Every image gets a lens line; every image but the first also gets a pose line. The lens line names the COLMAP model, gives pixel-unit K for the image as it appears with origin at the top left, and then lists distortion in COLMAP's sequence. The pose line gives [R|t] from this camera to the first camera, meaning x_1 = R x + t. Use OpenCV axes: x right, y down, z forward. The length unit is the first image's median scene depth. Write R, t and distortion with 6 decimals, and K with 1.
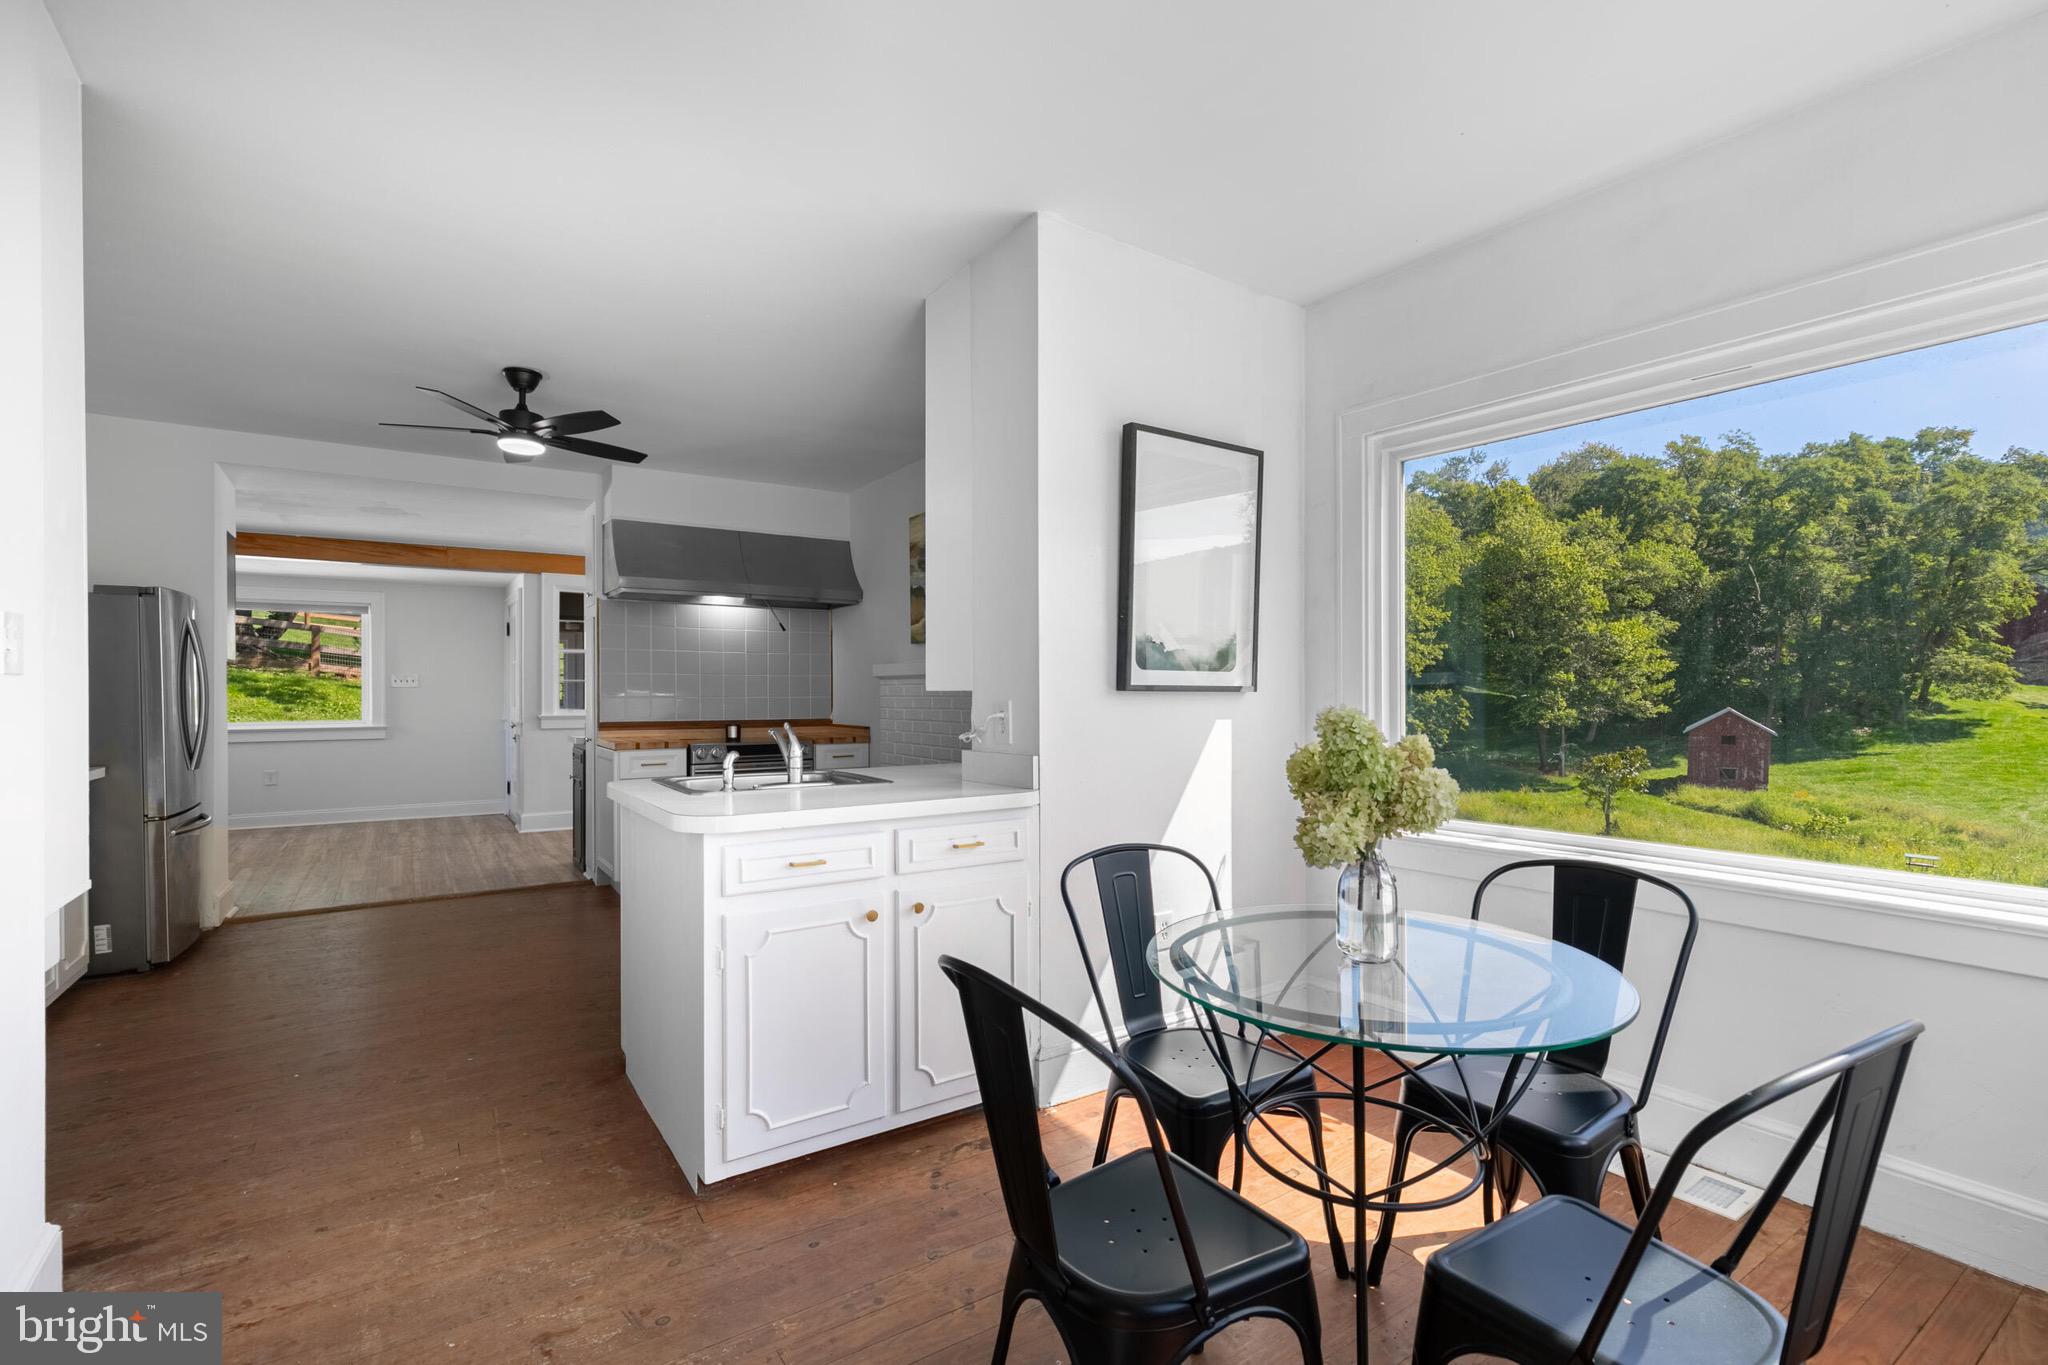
lens RADIAL K [[912.3, 0, 1016.2], [0, 912.3, 694.7], [0, 0, 1]] dist [0.003446, 0.000490]
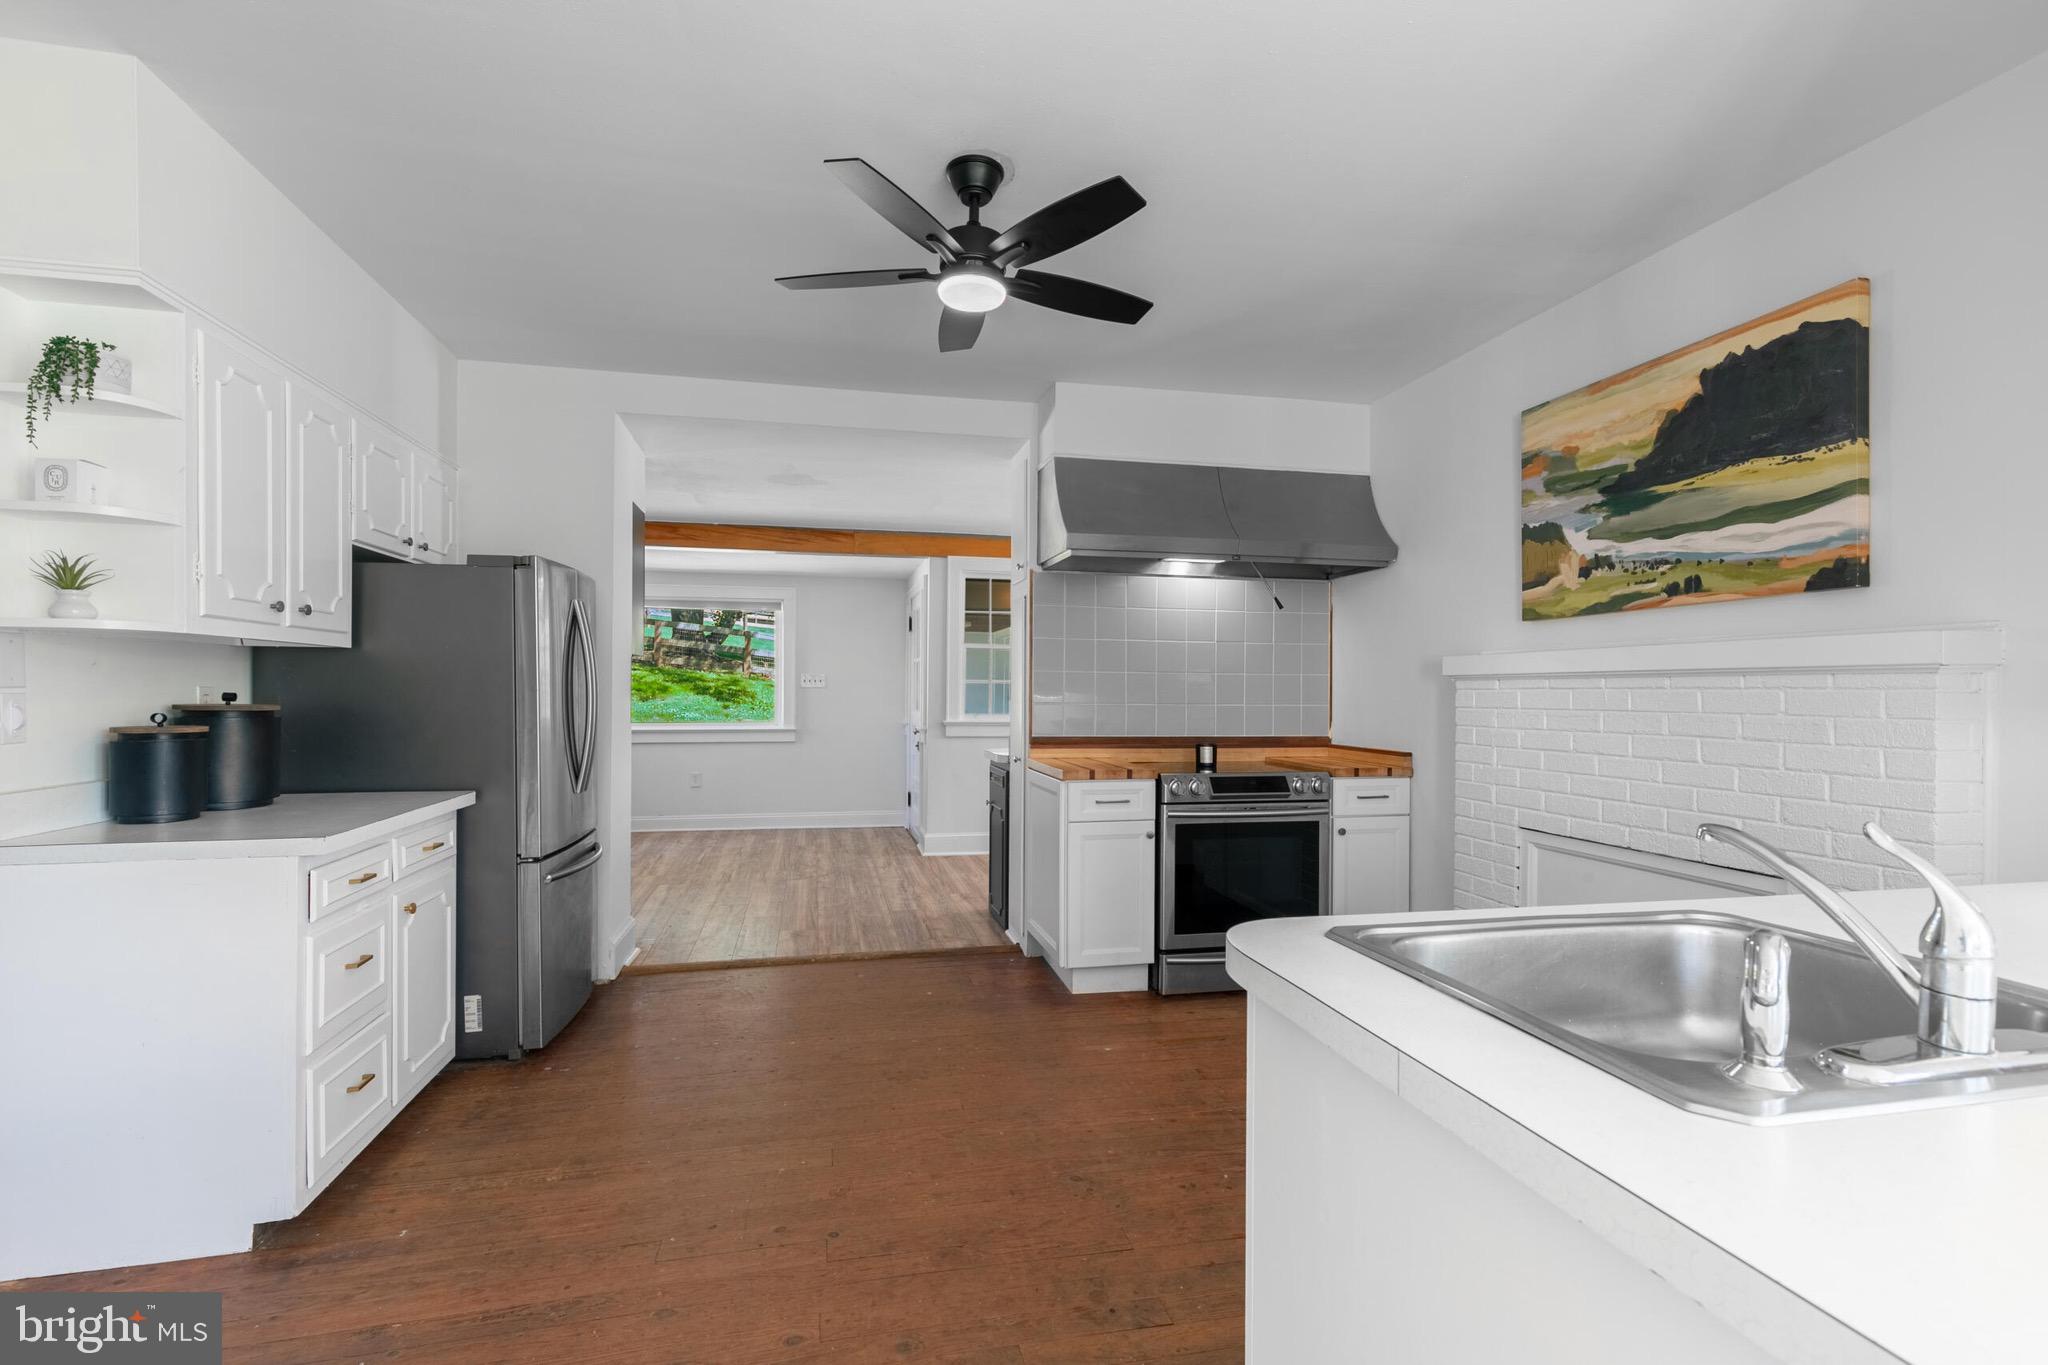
lens RADIAL K [[912.3, 0, 1016.2], [0, 912.3, 694.7], [0, 0, 1]] dist [0.003446, 0.000490]
pose [[0.930816, 0.008111, -0.365399, -0.188842], [-0.008677, 0.999962, 0.000093, -0.003796], [0.365386, 0.003084, 0.930851, 0.291183]]
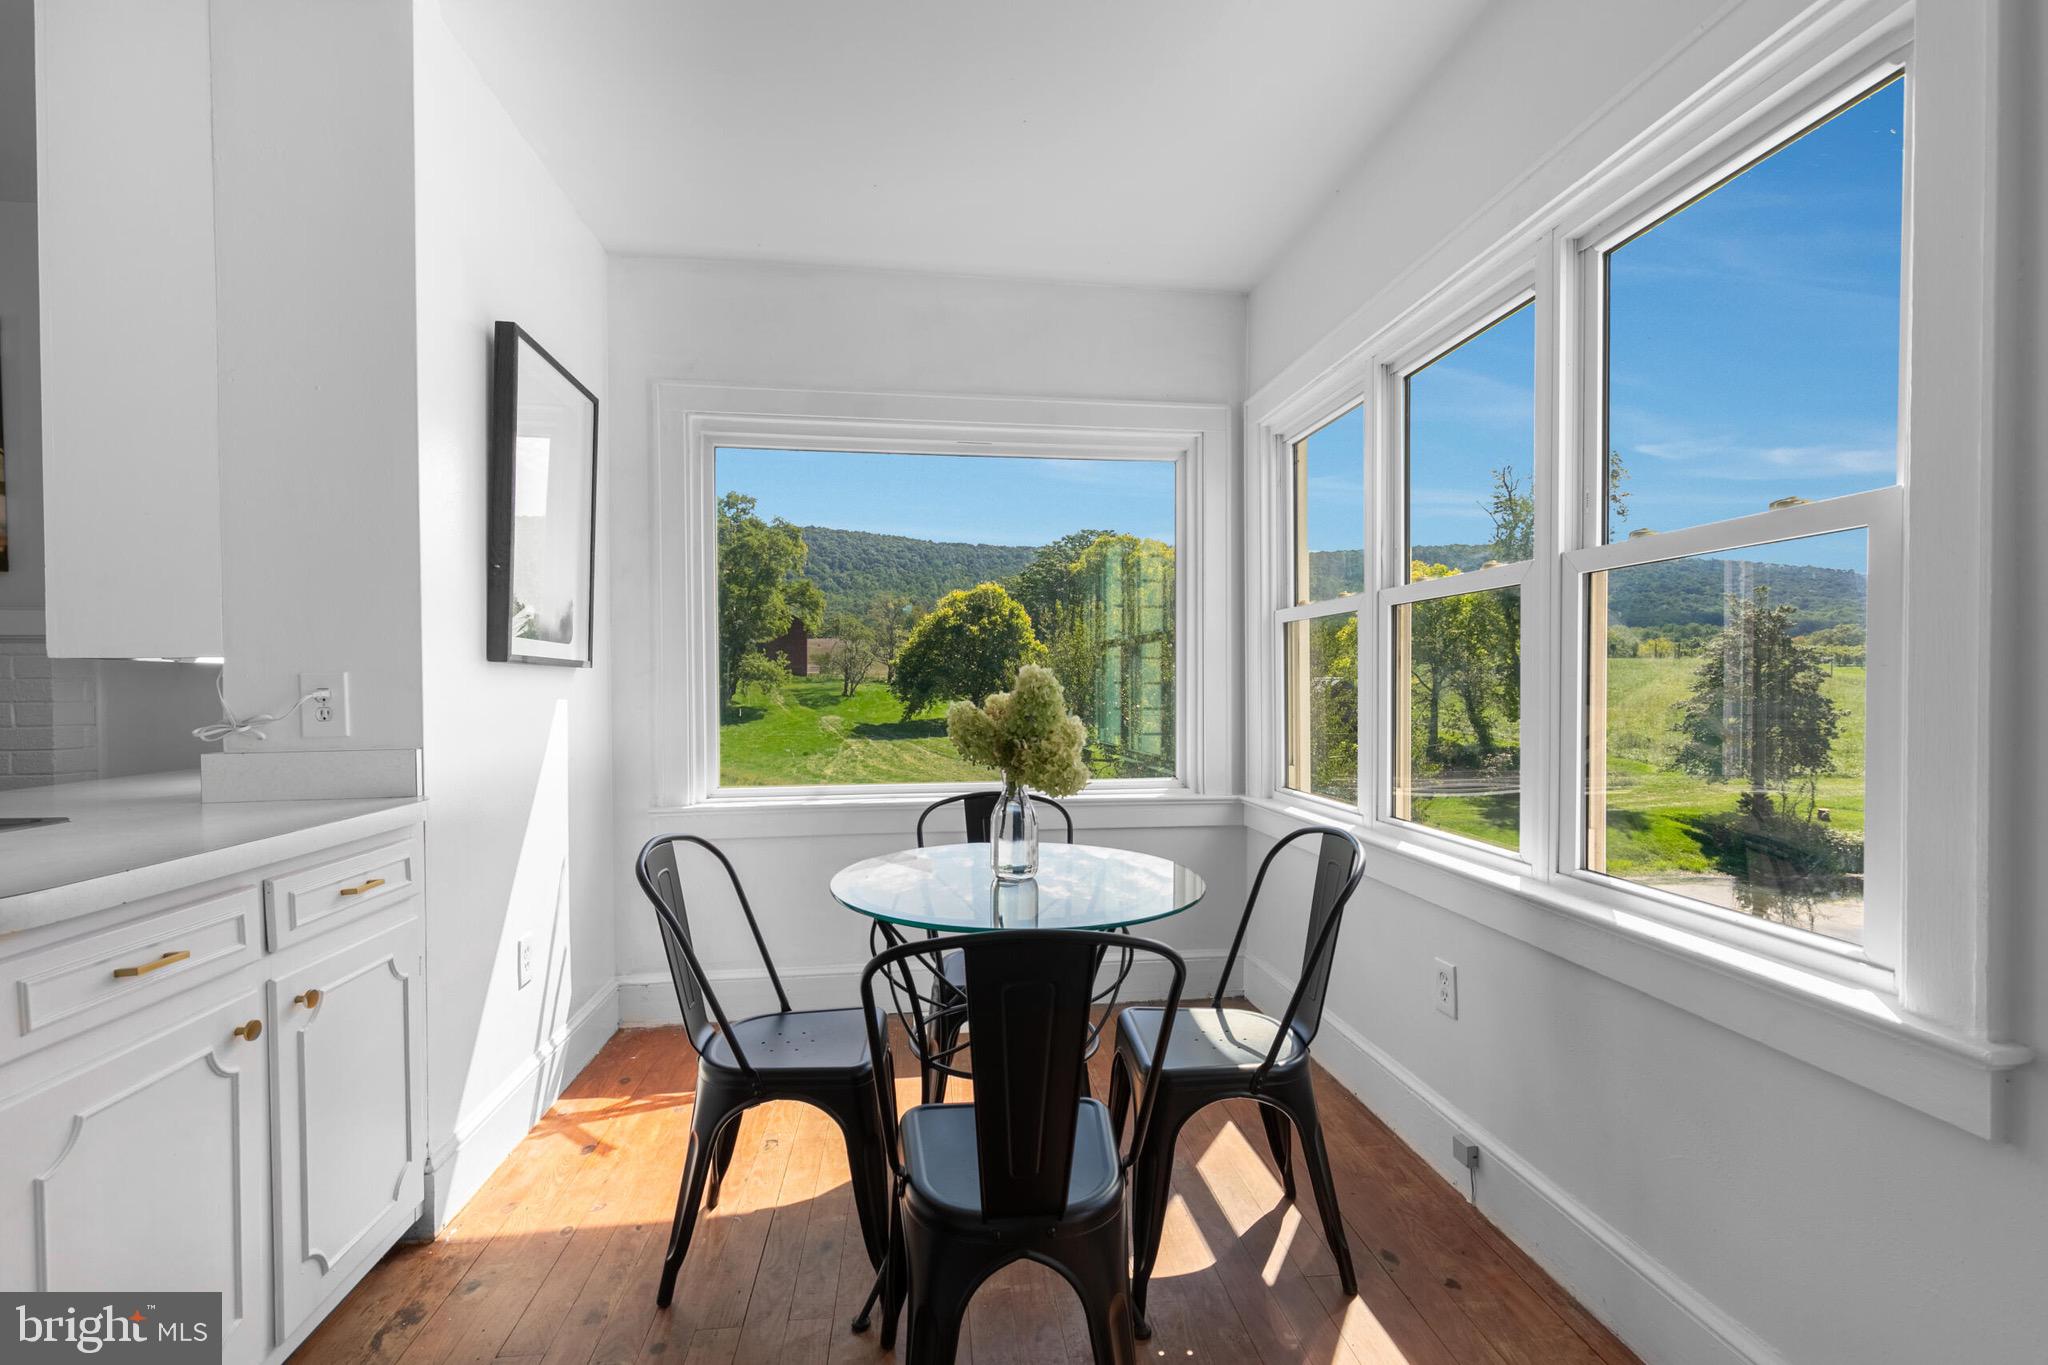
lens RADIAL K [[912.3, 0, 1016.2], [0, 912.3, 694.7], [0, 0, 1]] dist [0.003446, 0.000490]
pose [[0.468398, -0.009865, 0.883462, -0.169368], [0.005815, 0.999950, 0.008083, 0.009477], [-0.883498, 0.001352, 0.468432, 0.110537]]
